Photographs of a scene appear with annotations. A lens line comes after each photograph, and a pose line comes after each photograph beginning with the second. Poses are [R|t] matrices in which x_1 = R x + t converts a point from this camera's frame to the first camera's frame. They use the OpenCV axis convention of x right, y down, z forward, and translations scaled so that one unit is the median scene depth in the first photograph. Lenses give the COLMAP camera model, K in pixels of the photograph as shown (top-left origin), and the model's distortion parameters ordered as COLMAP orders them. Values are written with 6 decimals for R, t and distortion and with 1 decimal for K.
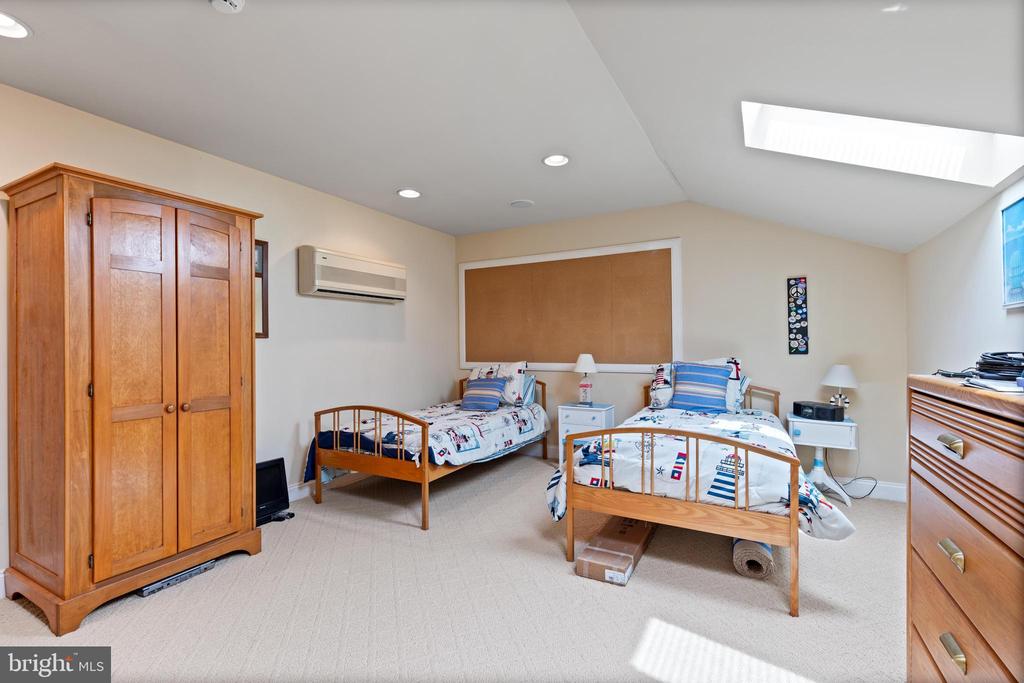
lens RADIAL K [[464.6, 0, 517.4], [0, 464.6, 343.7], [0, 0, 1]] dist [0.011429, -0.000564]
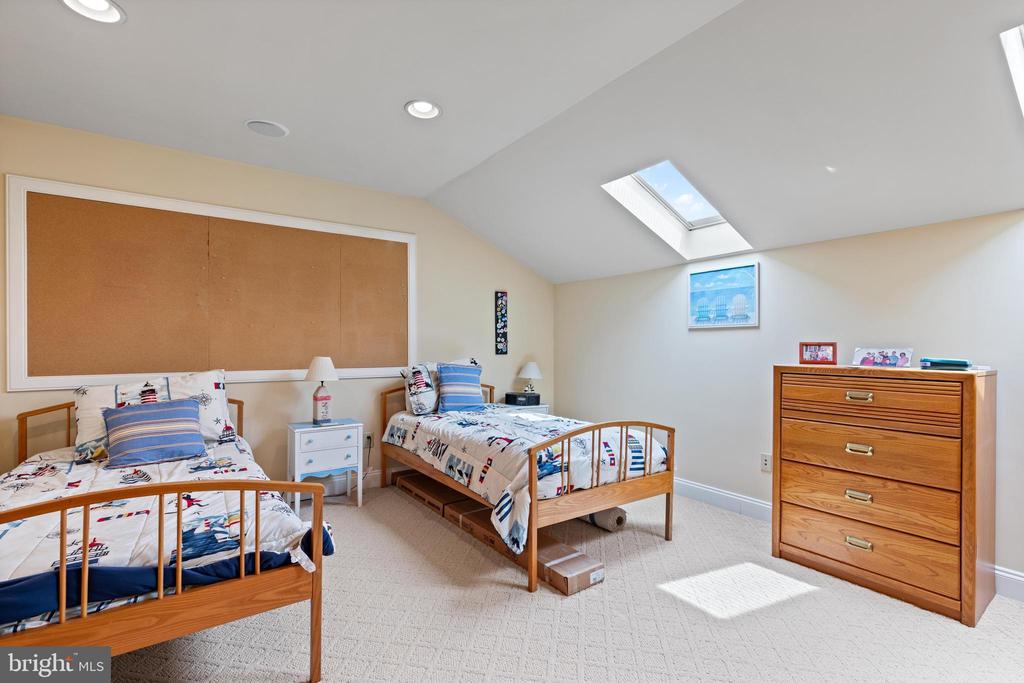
lens RADIAL K [[464.6, 0, 518.7], [0, 464.6, 345.0], [0, 0, 1]] dist [0.011429, -0.000564]
pose [[0.430158, 0.010631, 0.902691, -0.472818], [-0.010612, 0.999921, -0.006719, 0.005313], [-0.902691, -0.006690, 0.430237, 0.438241]]
